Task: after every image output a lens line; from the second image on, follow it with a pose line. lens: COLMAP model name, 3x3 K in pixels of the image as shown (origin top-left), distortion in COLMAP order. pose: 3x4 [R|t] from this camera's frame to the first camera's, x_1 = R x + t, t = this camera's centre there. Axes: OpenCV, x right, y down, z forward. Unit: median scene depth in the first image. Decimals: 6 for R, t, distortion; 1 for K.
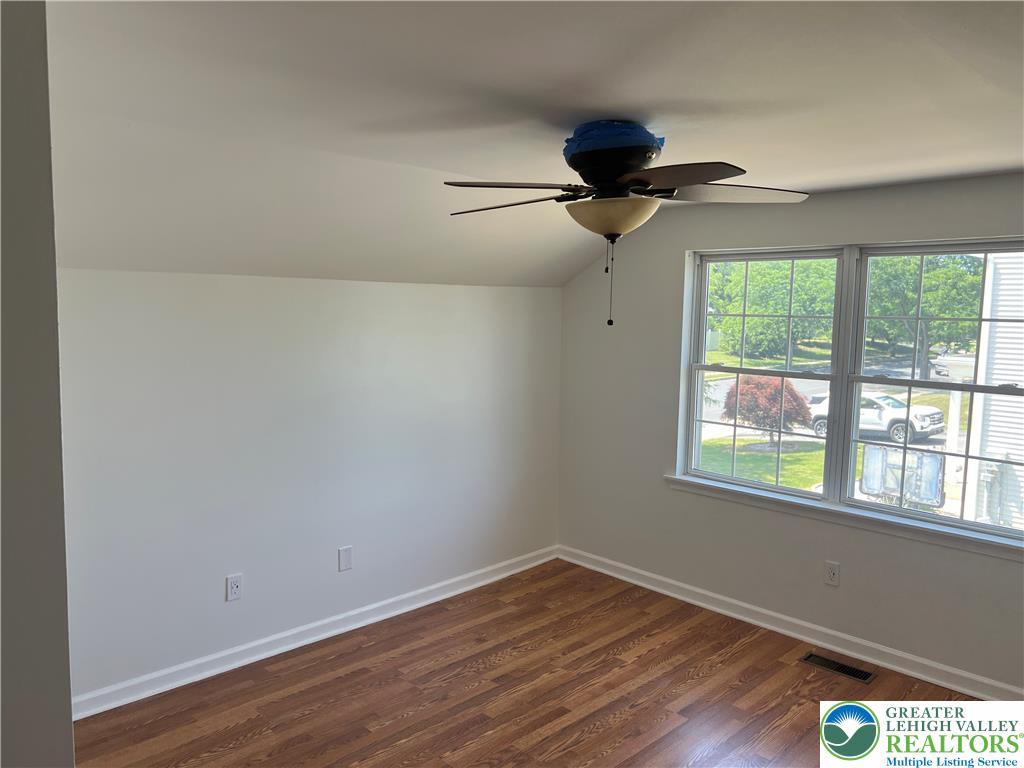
lens RADIAL K [[767.6, 0, 515.7], [0, 767.6, 384.4], [0, 0, 1]] dist [0.062841, -0.065024]
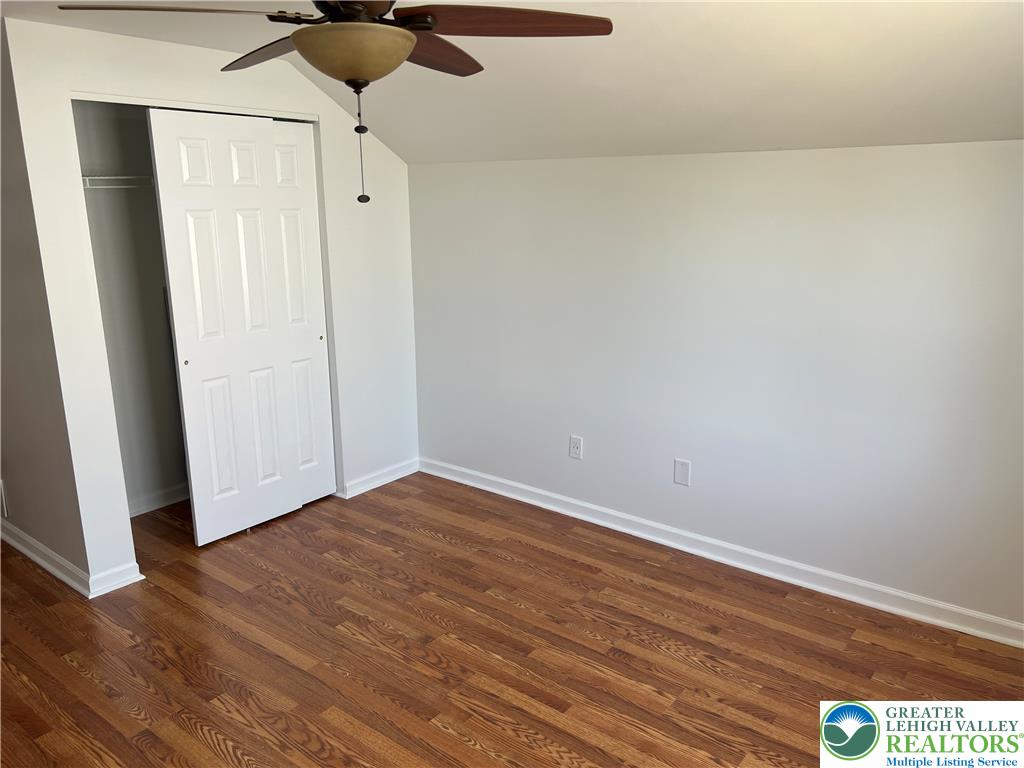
lens RADIAL K [[767.6, 0, 515.7], [0, 767.6, 384.4], [0, 0, 1]] dist [0.062841, -0.065024]
pose [[0.151861, 0.231448, -0.960922, 0.681870], [-0.102564, 0.970639, 0.217579, -0.059207], [0.983066, 0.065514, 0.171140, 0.738102]]
